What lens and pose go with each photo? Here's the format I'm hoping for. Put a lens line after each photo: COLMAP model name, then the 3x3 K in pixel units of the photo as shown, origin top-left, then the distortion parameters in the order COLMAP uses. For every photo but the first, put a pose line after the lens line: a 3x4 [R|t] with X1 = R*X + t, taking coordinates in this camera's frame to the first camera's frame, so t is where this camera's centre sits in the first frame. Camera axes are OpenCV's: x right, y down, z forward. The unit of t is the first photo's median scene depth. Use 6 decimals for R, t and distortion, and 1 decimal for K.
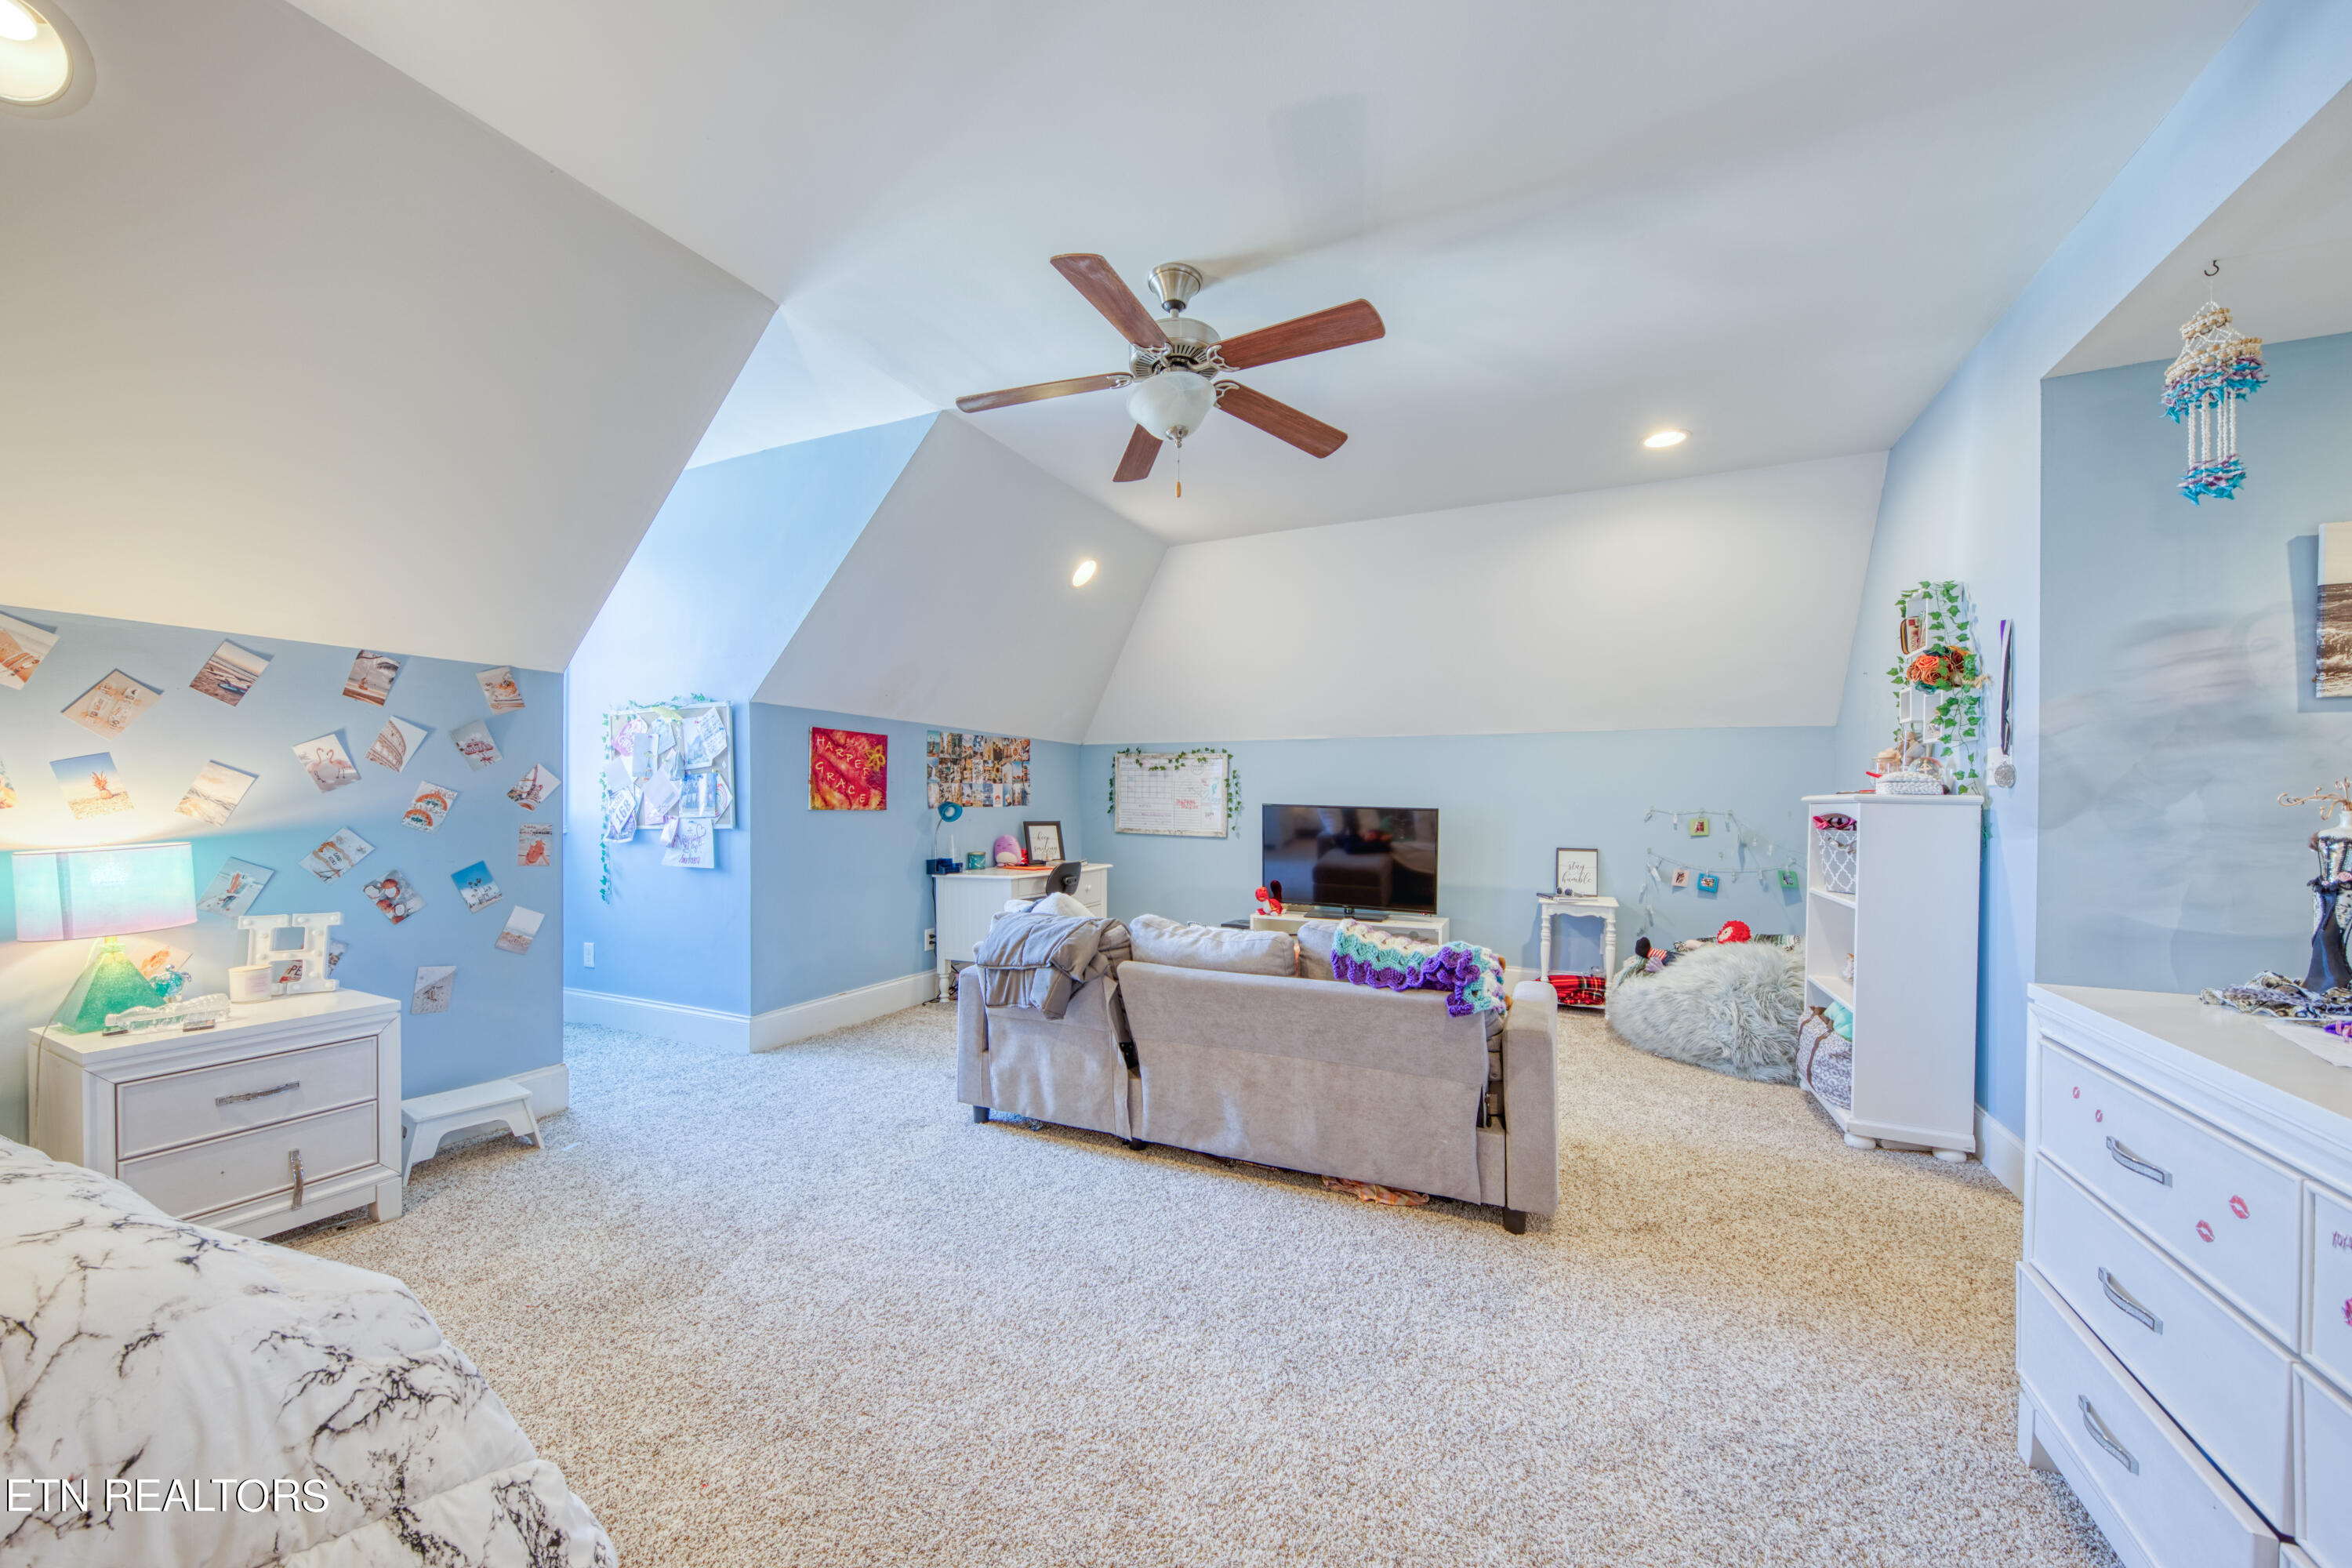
lens RADIAL K [[854.7, 0, 1180.2], [0, 854.7, 790.3], [0, 0, 1]] dist [-0.000019, 0.000000]
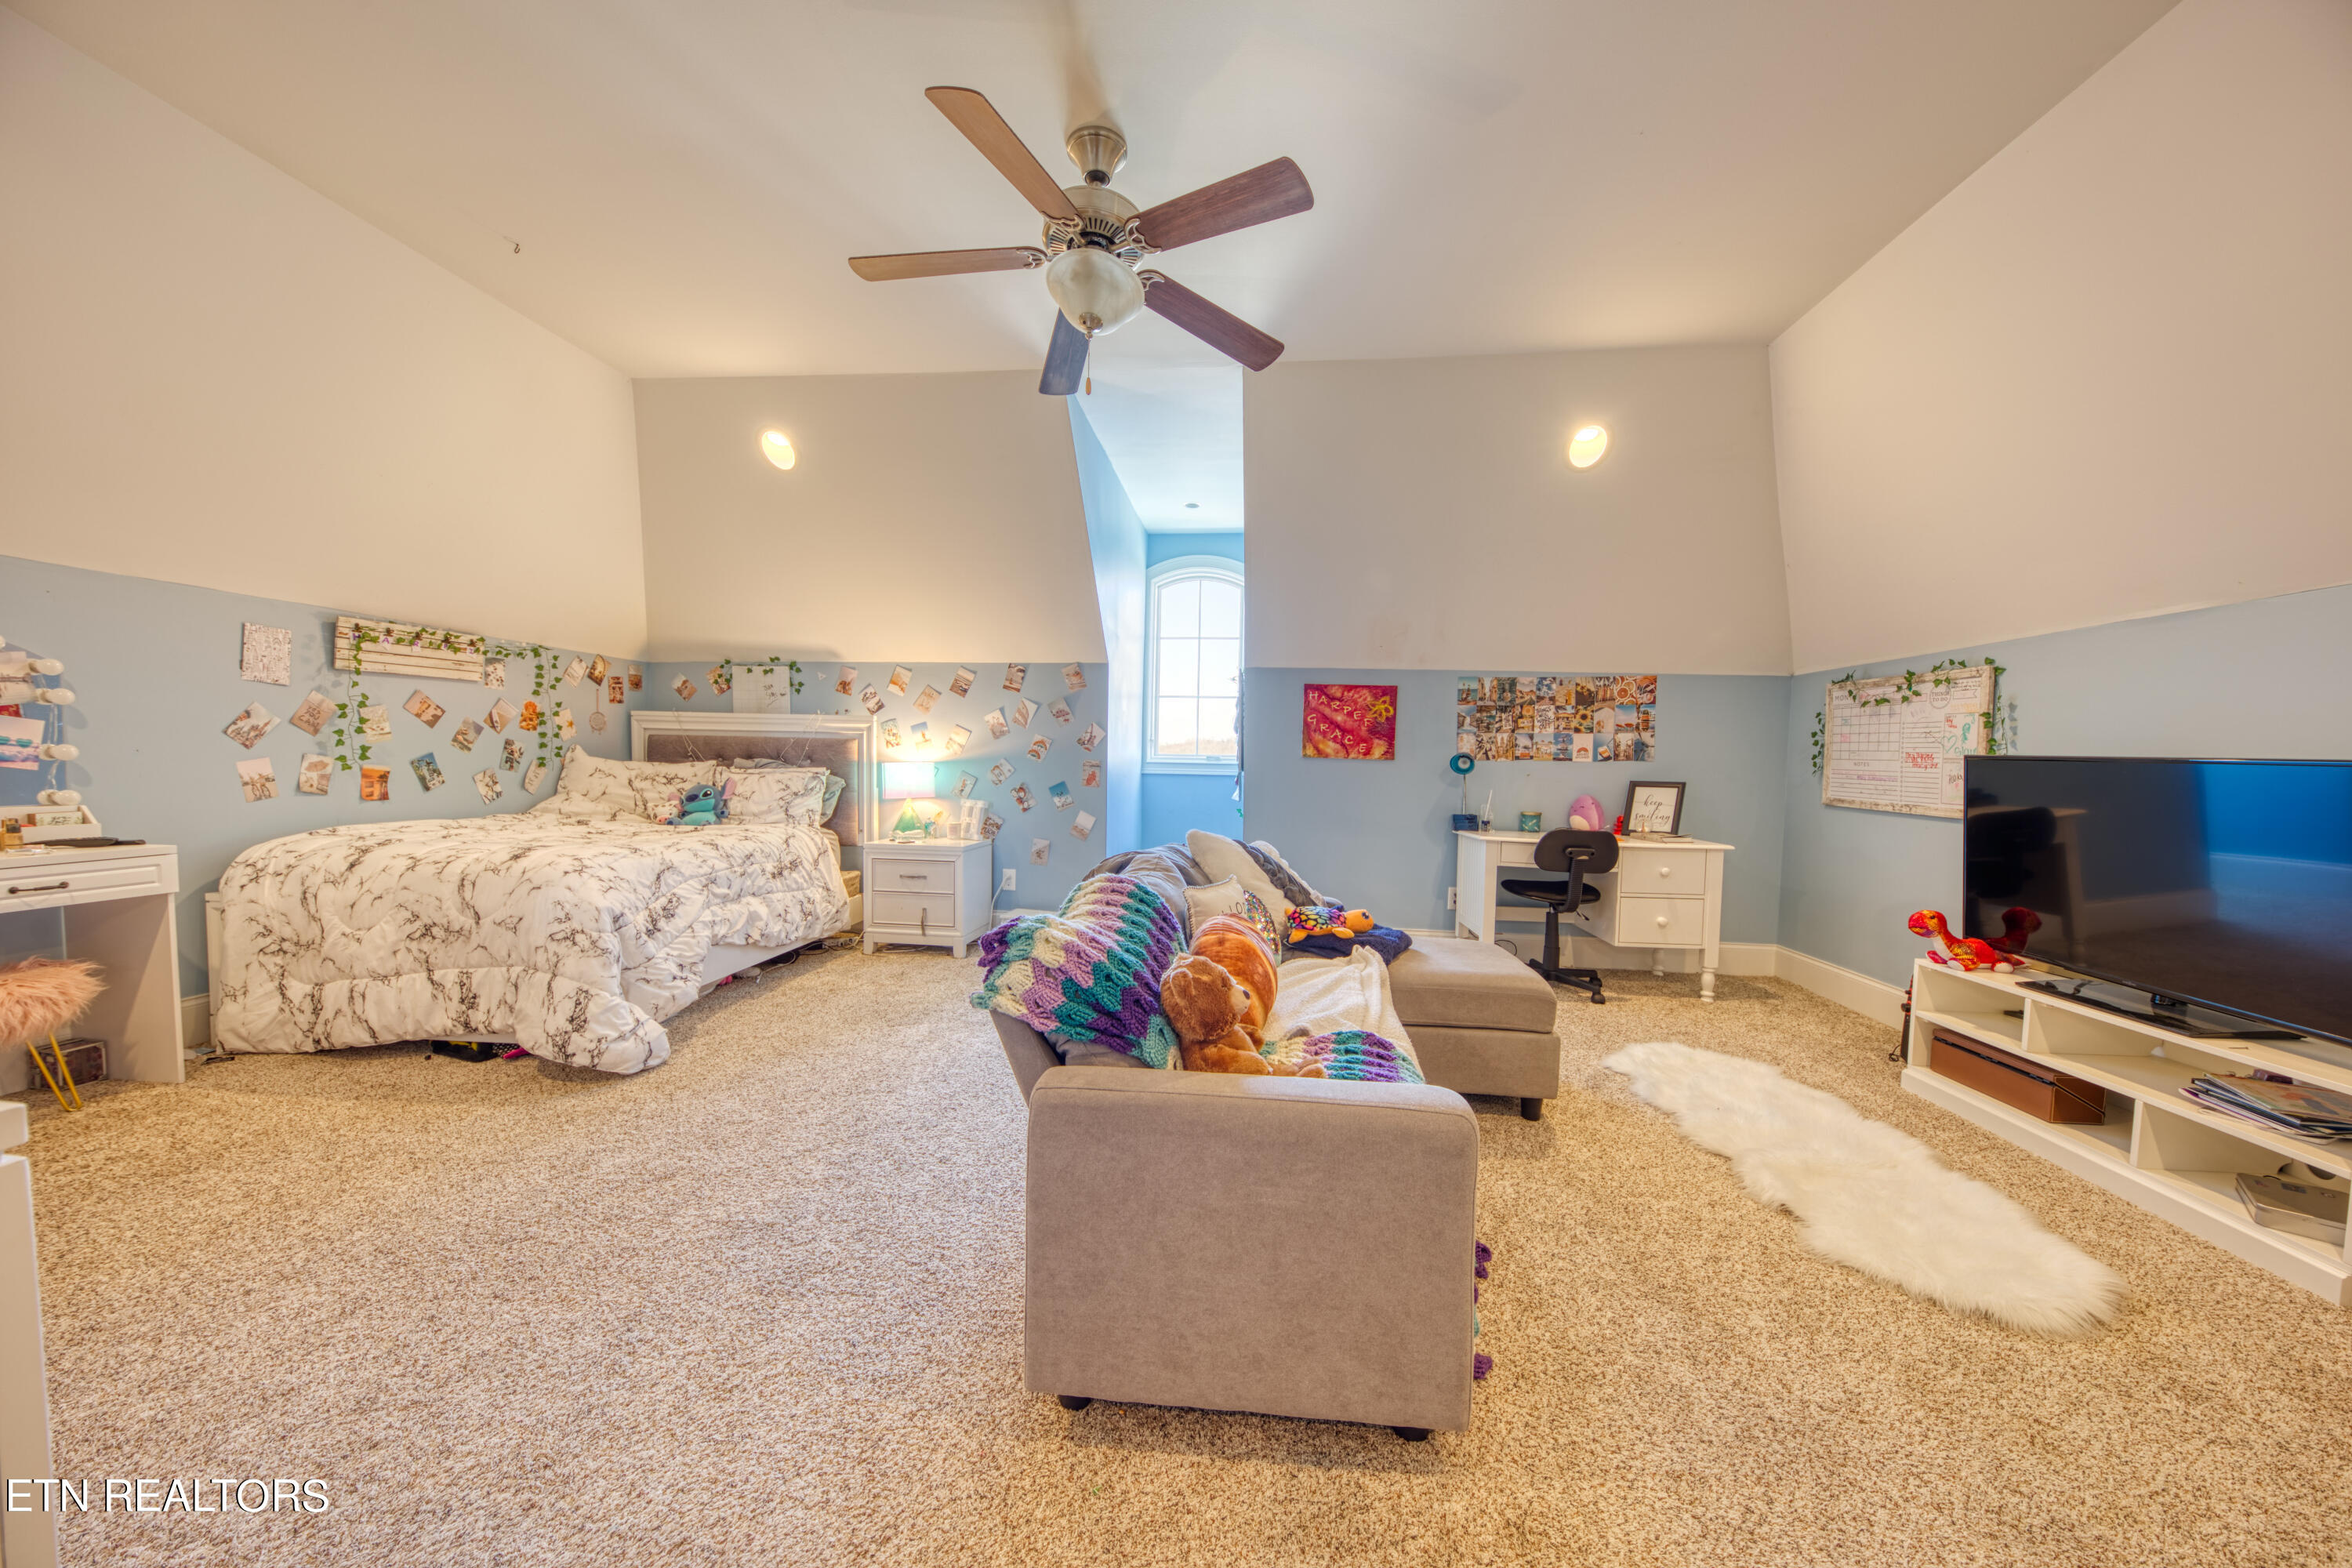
lens RADIAL K [[804.6, 0, 1174.4], [0, 804.6, 800.3], [0, 0, 1]] dist [0.009936, 0.000016]
pose [[0.324009, 0.048763, -0.944797, 0.478453], [-0.008146, 0.998778, 0.048755, 0.026452], [0.946019, -0.008101, 0.324010, 0.443938]]
